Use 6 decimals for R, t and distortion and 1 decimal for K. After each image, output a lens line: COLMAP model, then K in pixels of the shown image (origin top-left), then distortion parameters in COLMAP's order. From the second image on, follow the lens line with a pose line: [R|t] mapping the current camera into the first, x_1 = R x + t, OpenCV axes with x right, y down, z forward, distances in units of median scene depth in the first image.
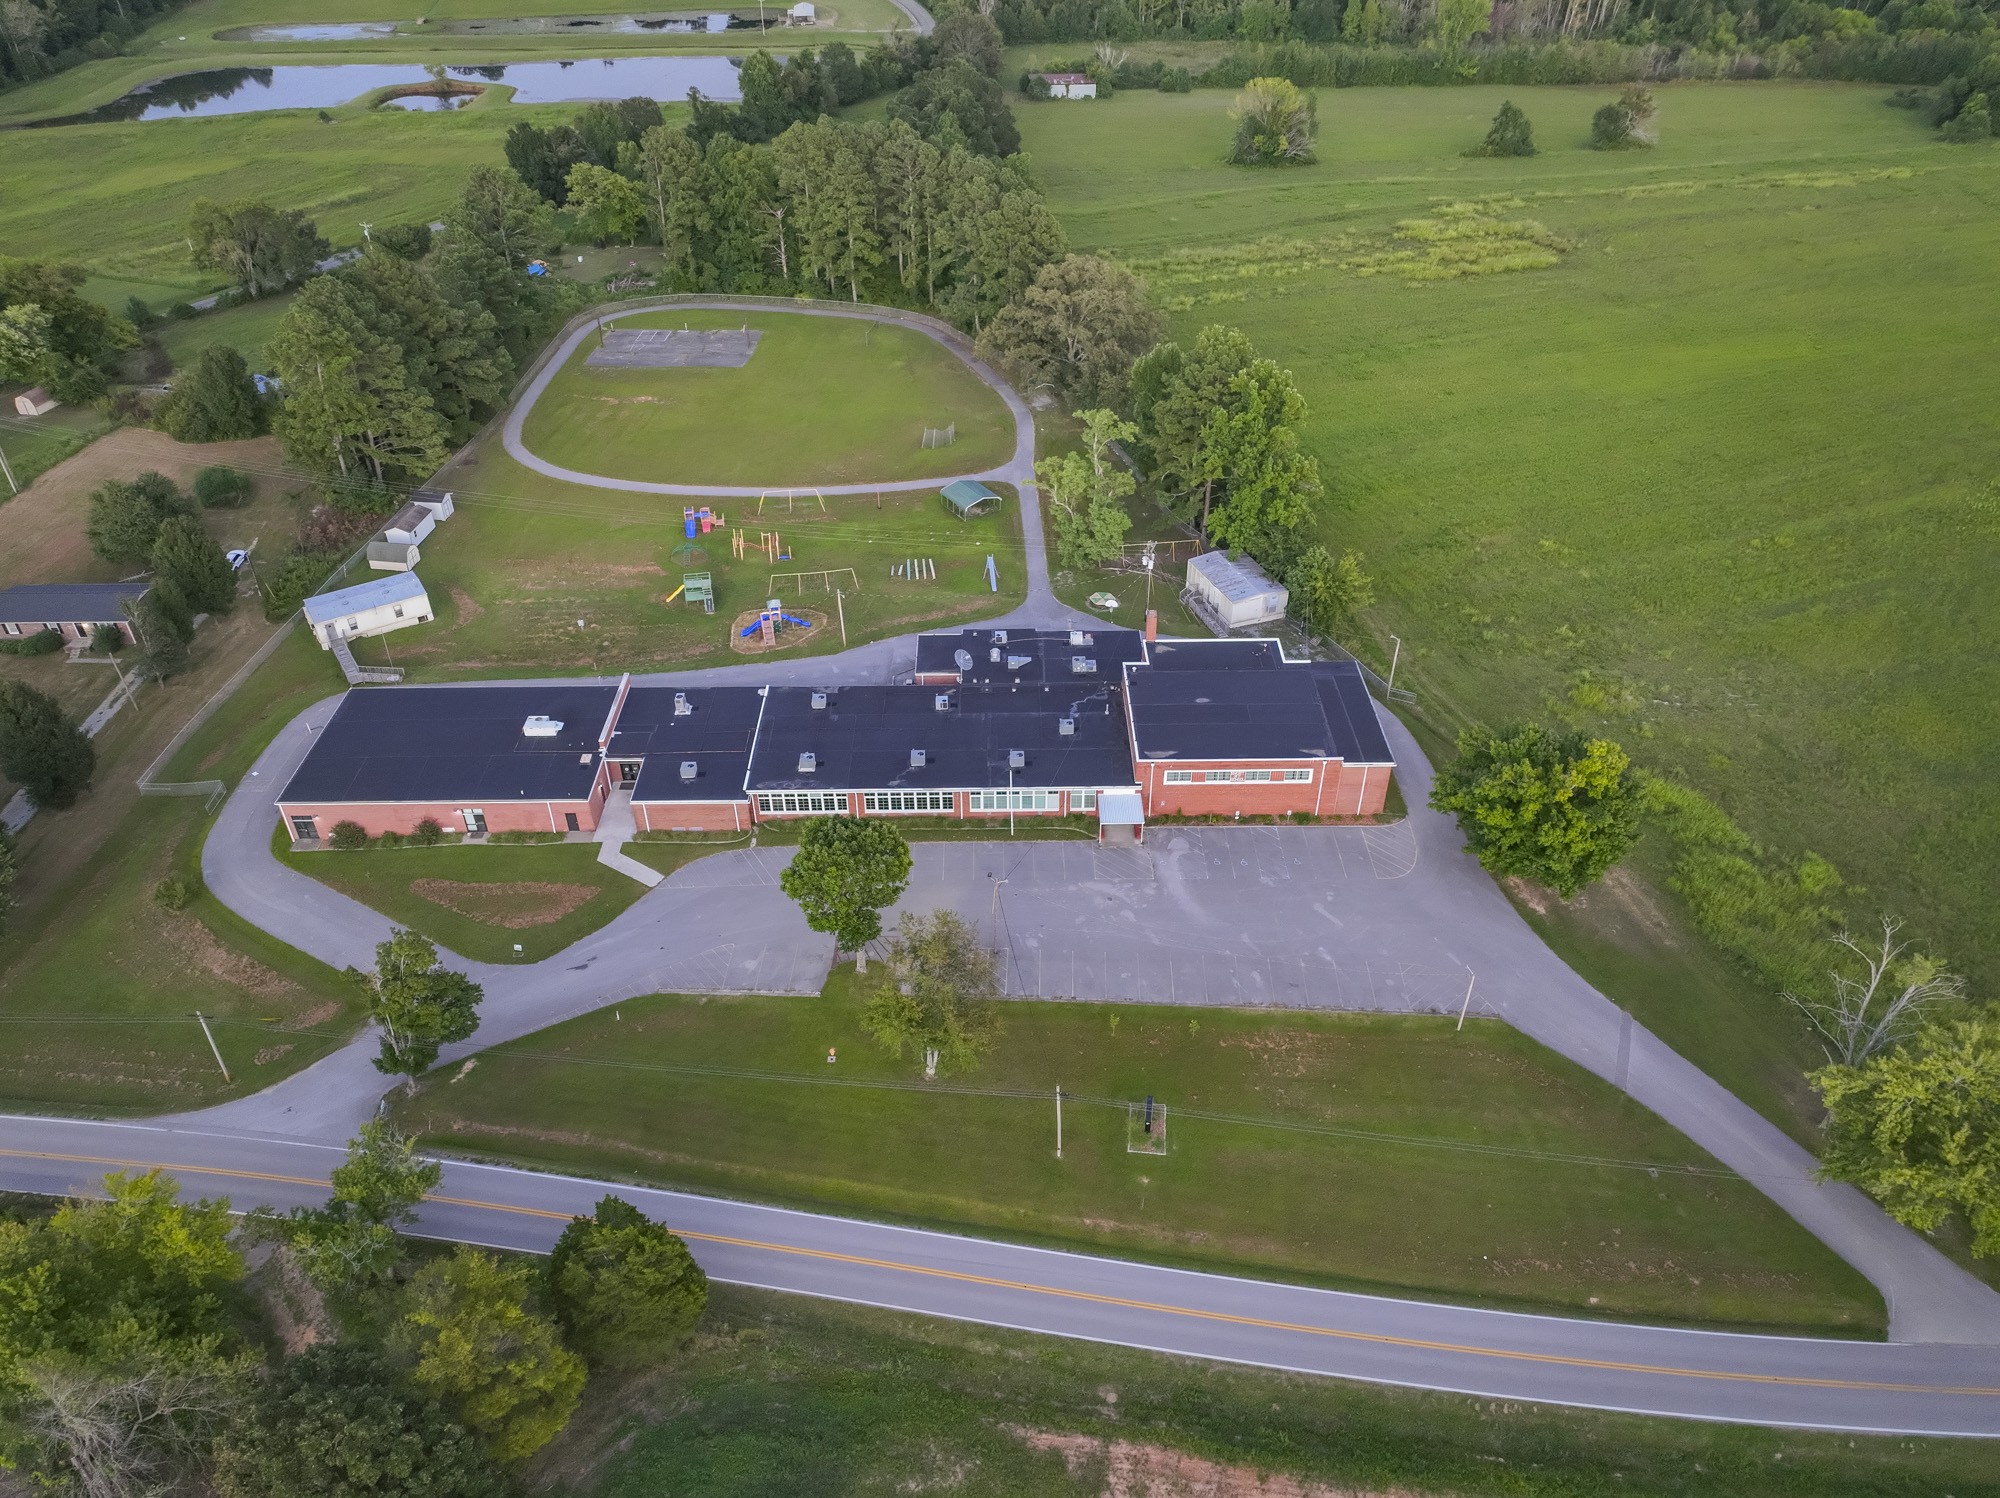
lens RADIAL K [[1401.6, 0, 1003.6], [0, 1401.6, 751.6], [0, 0, 1]] dist [-0.005554, 0.022002]
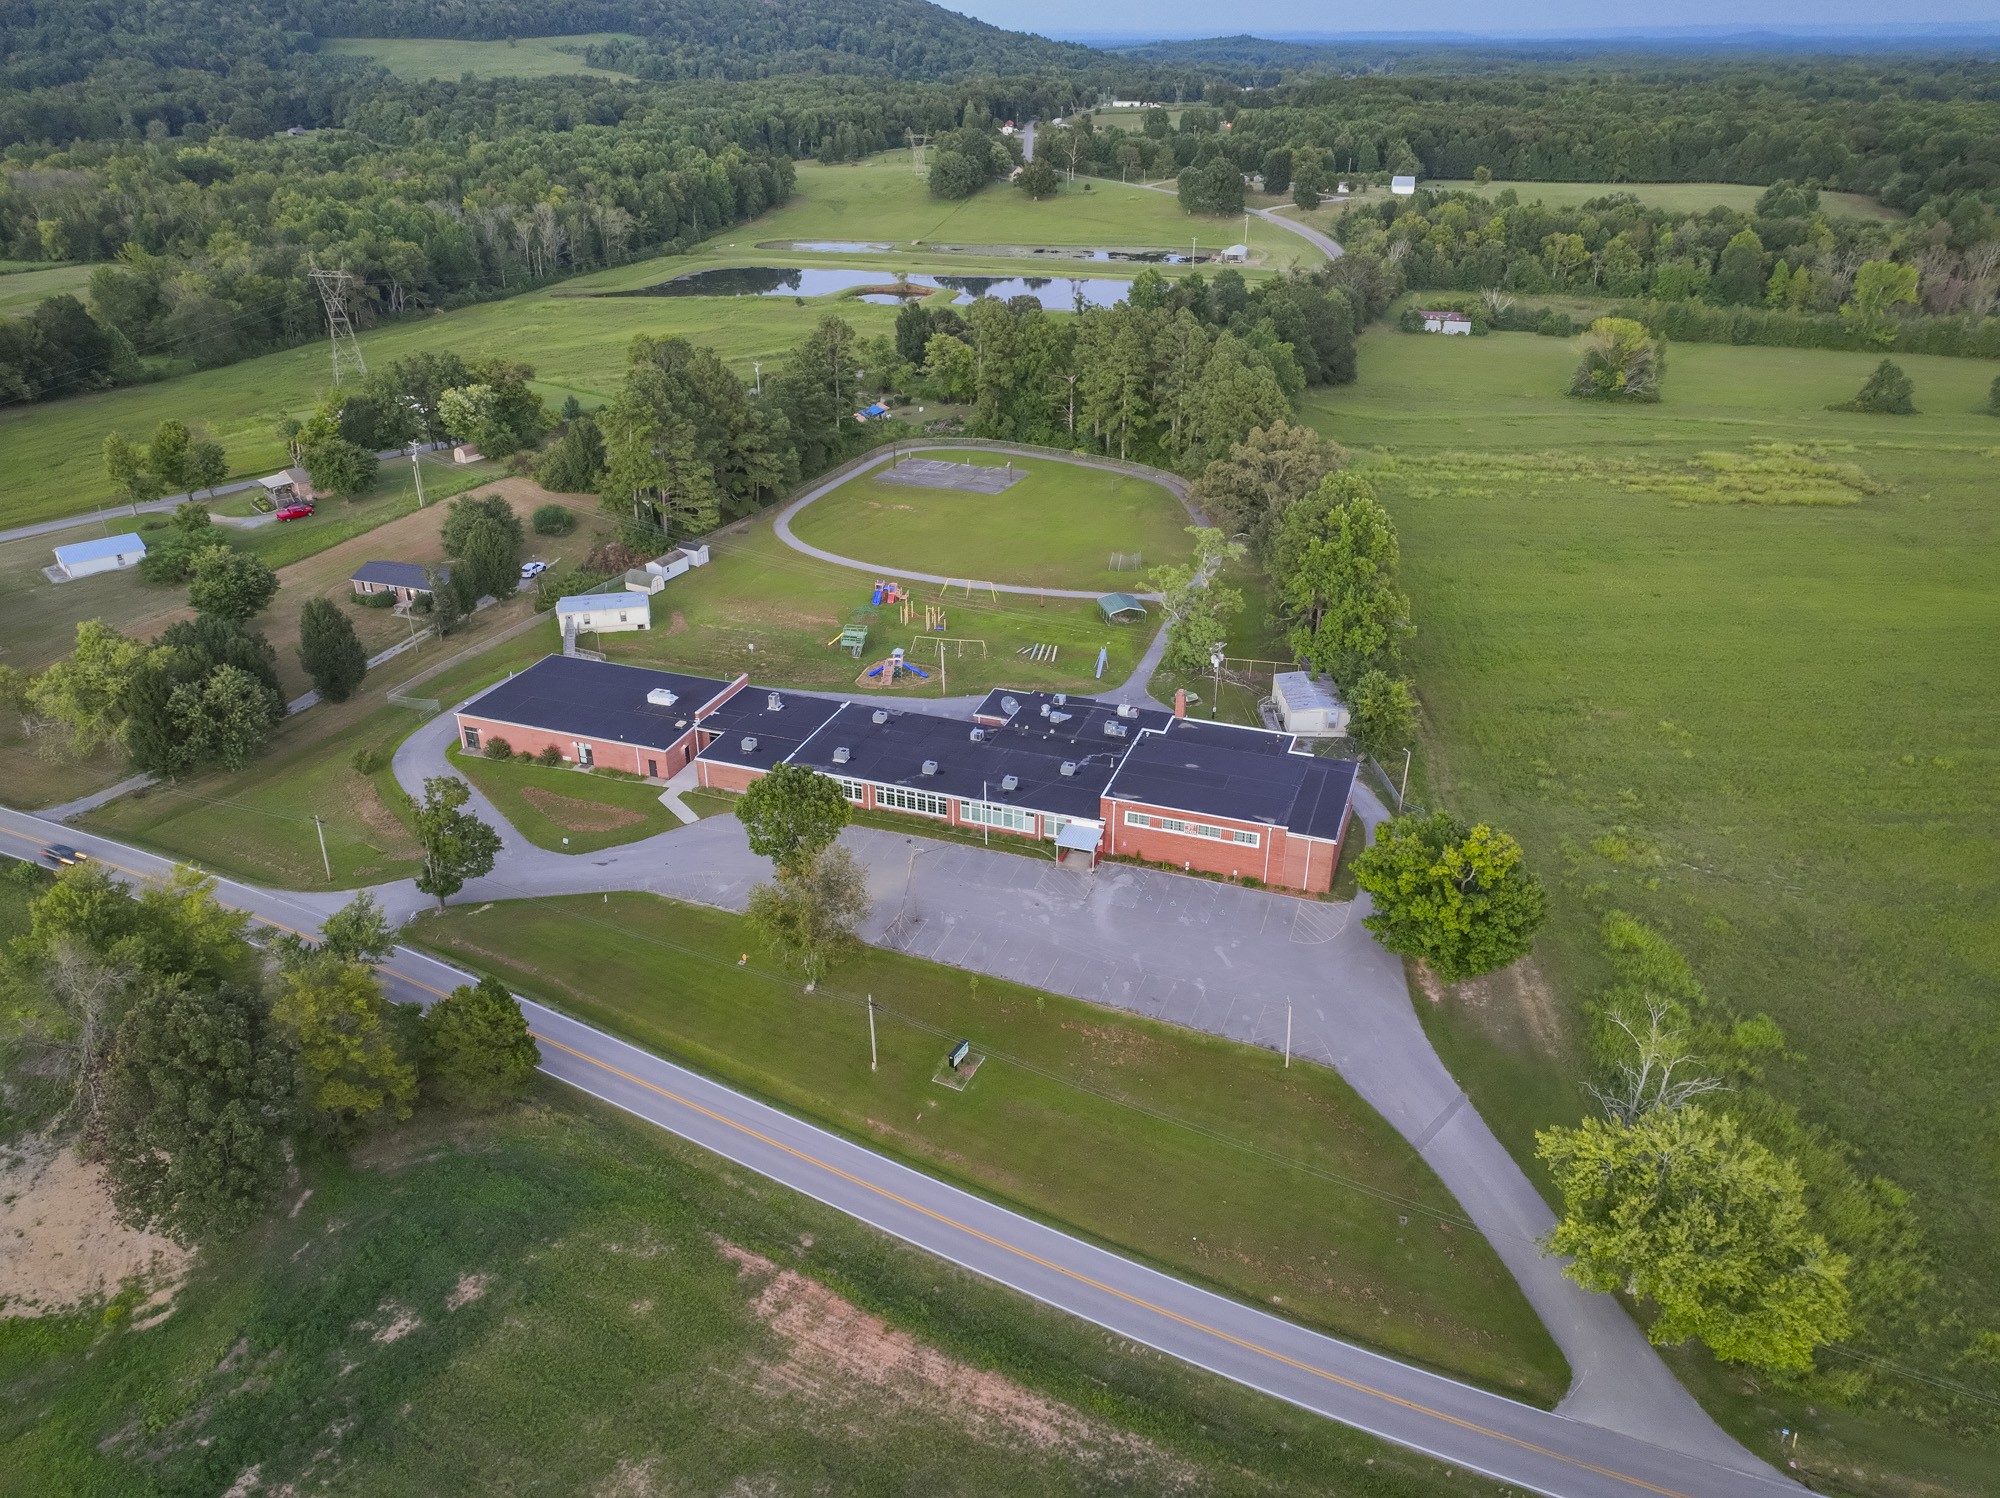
lens RADIAL K [[1401.6, 0, 1003.6], [0, 1401.6, 751.6], [0, 0, 1]] dist [-0.005554, 0.022002]
pose [[0.938178, 0.163543, -0.305084, 0.306009], [-0.210365, 0.969300, -0.127299, 0.111448], [0.274899, 0.183608, 0.943779, -0.062749]]
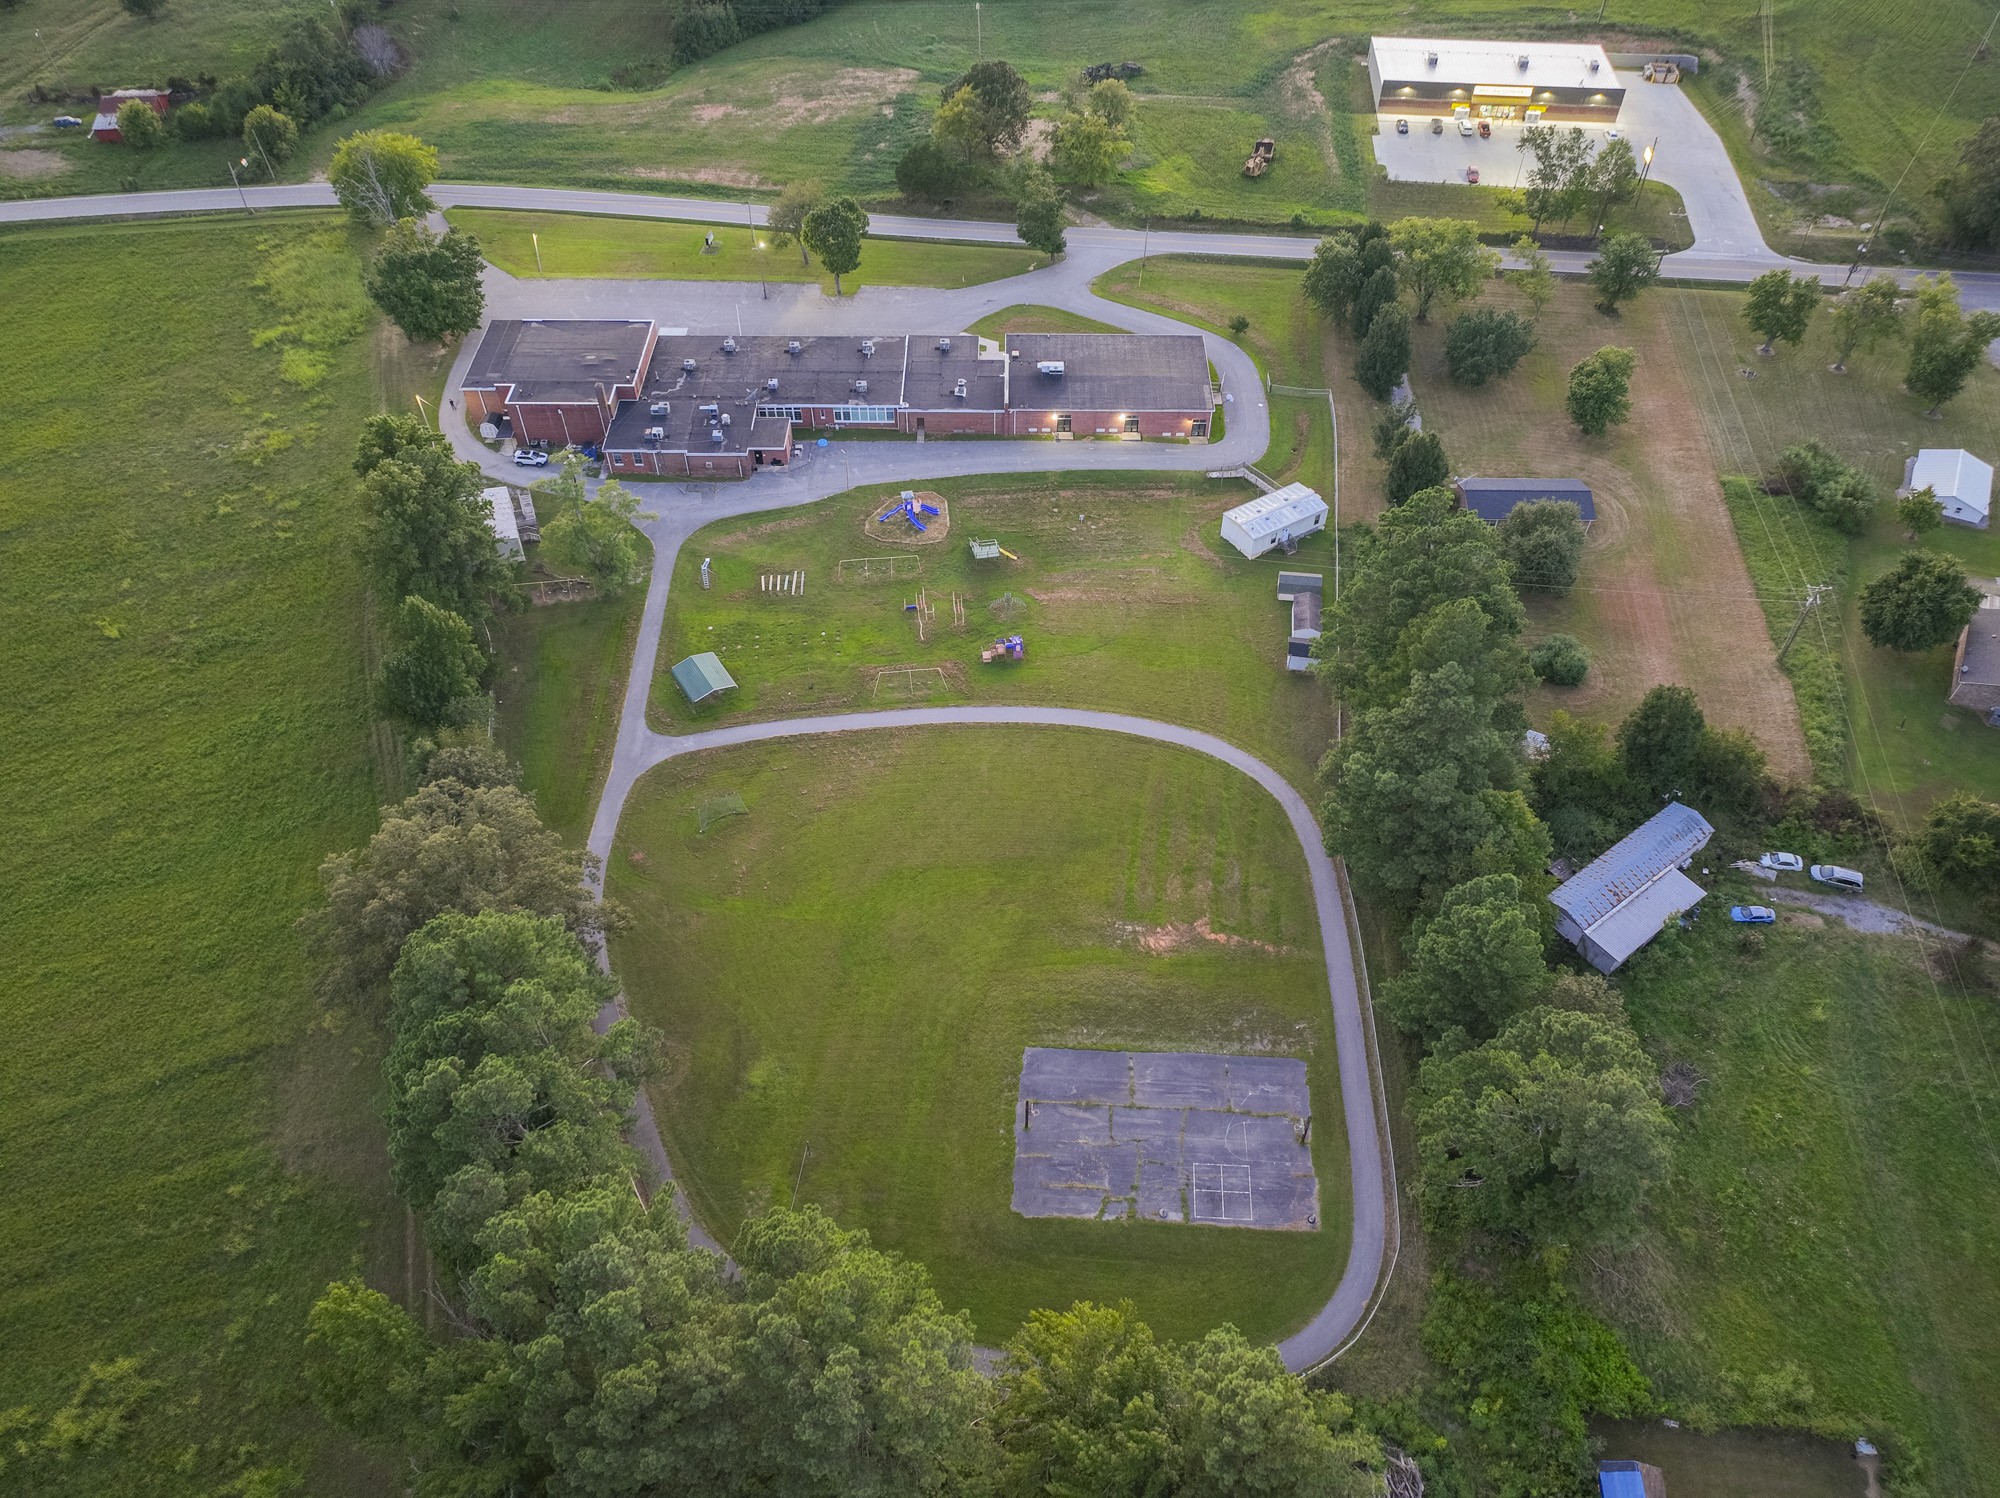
lens RADIAL K [[1438.0, 0, 1000.0], [0, 1438.0, 749.0], [0, 0, 1]] dist [-0.007102, 0.025857]
pose [[-0.999814, -0.010224, 0.016329, -0.277295], [0.015177, 0.104079, 0.994453, -1.323031], [-0.011867, 0.994517, -0.103904, 1.413630]]
